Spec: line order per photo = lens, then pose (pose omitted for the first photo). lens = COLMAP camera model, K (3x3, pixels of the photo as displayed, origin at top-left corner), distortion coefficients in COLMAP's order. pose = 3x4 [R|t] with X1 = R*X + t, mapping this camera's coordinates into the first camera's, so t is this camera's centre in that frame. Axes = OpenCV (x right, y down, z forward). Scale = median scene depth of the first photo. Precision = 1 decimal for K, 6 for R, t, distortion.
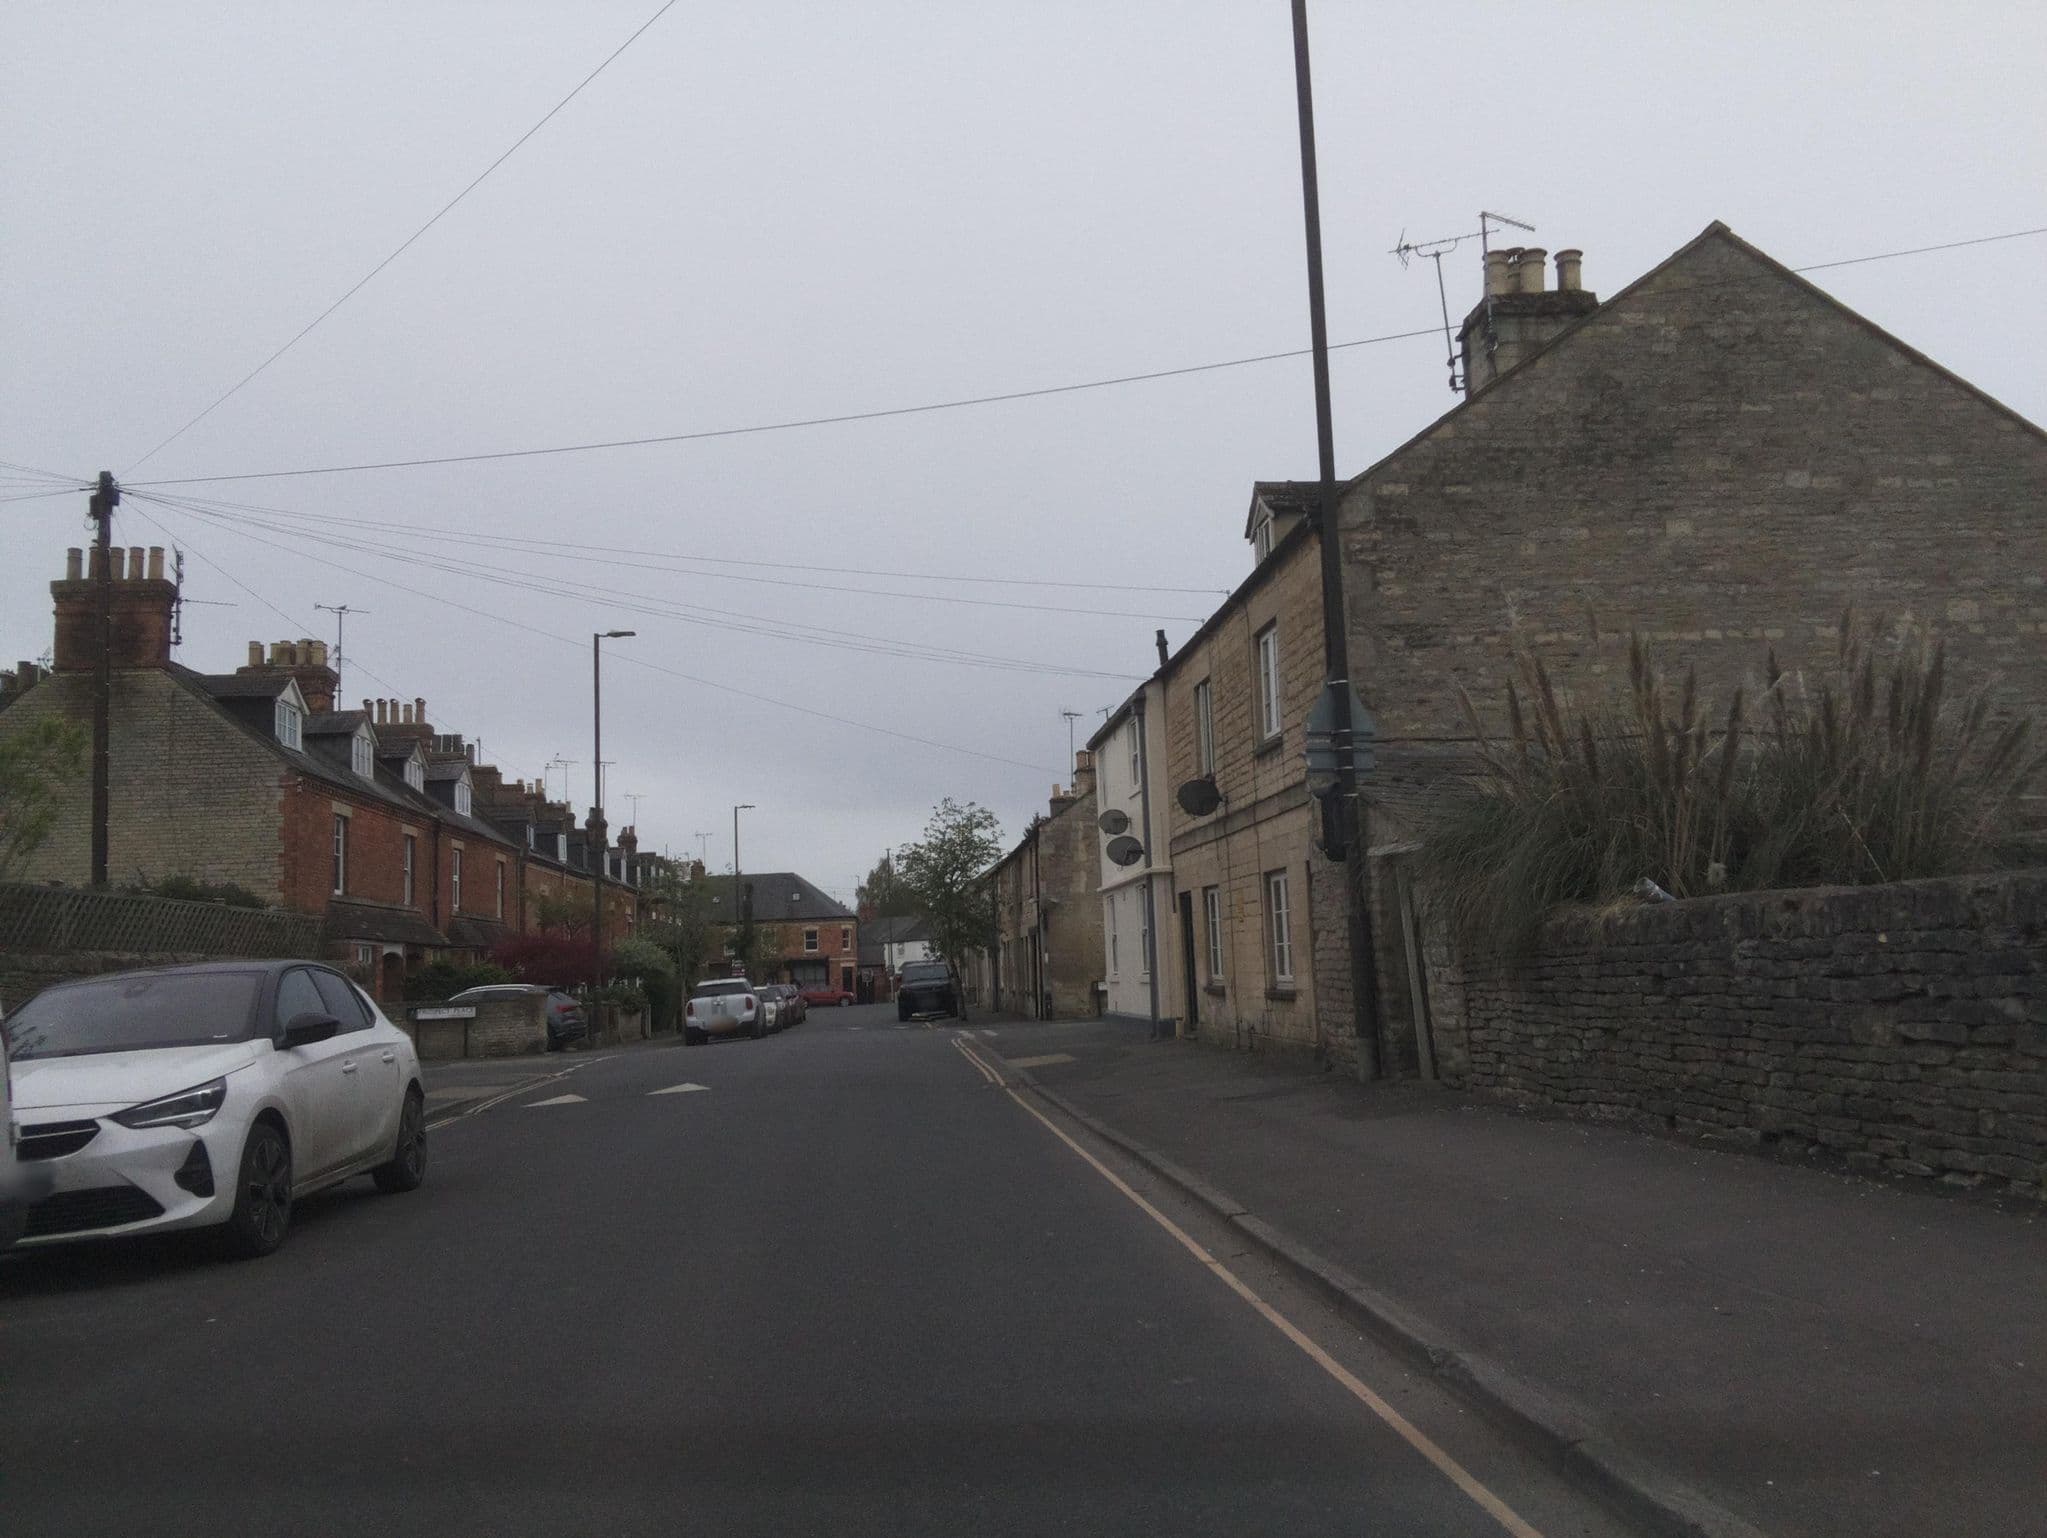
lens RADIAL K [[1595.6, 0, 1016.5], [0, 1595.6, 779.2], [0, 0, 1]] dist [0.120437, -0.204125]
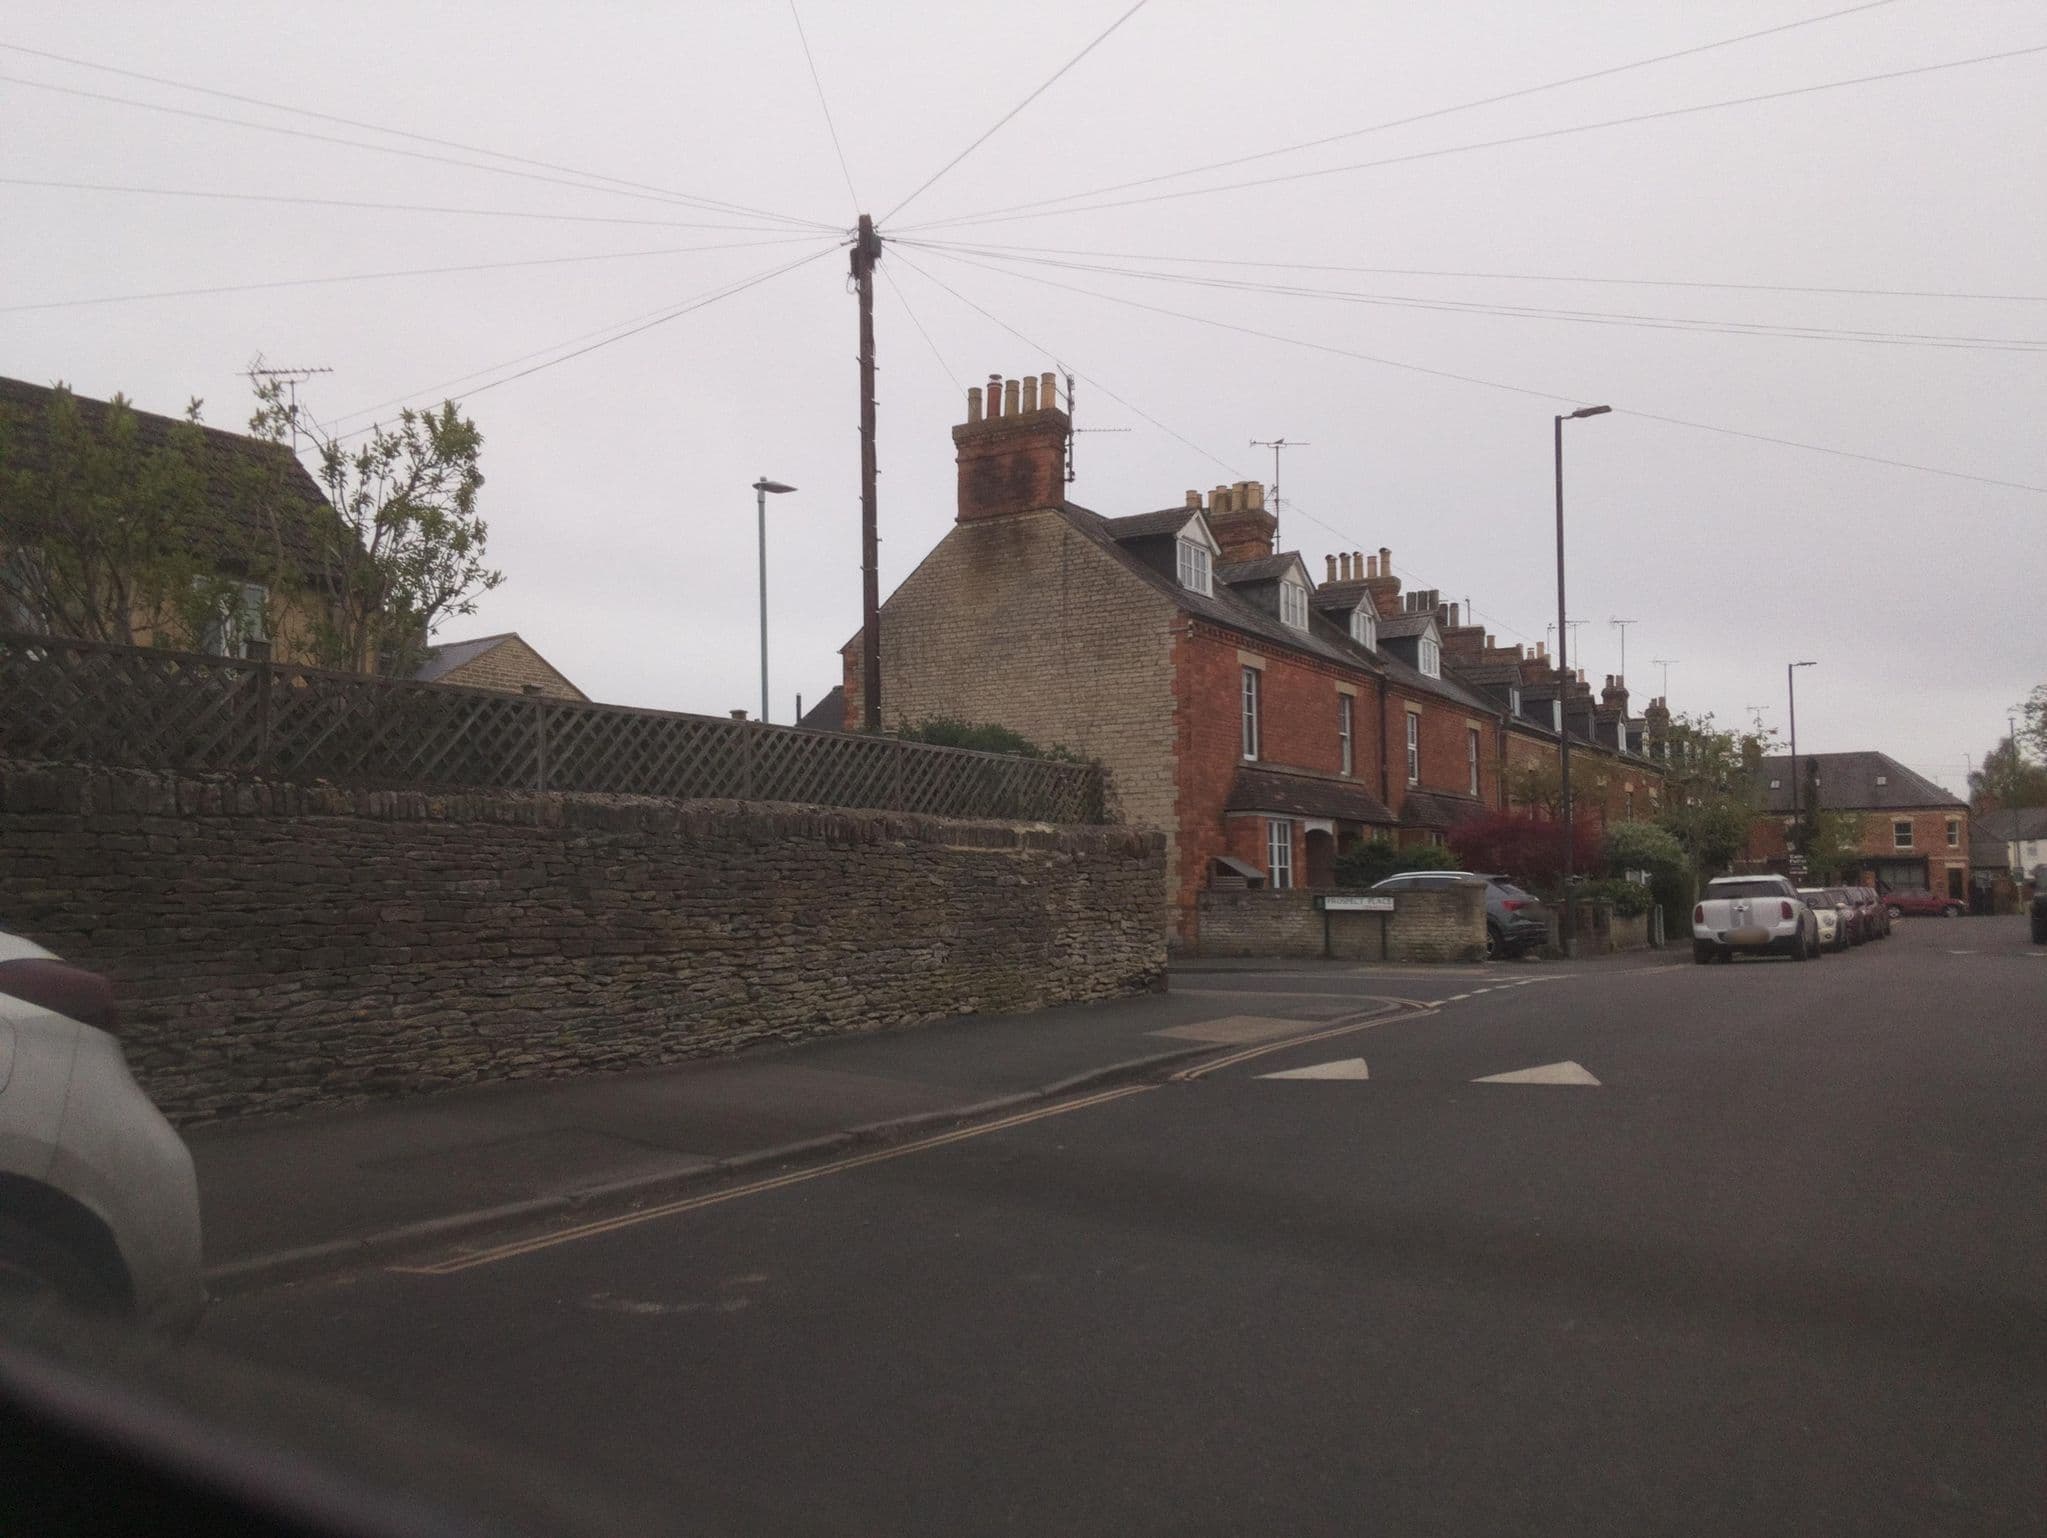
lens RADIAL K [[1595.6, 0, 1016.5], [0, 1595.6, 779.2], [0, 0, 1]] dist [0.120437, -0.204125]
pose [[0.807470, -0.004864, -0.589888, -0.016026], [0.044376, 0.997633, 0.052519, 0.025782], [0.588237, -0.068584, 0.805775, 0.200949]]
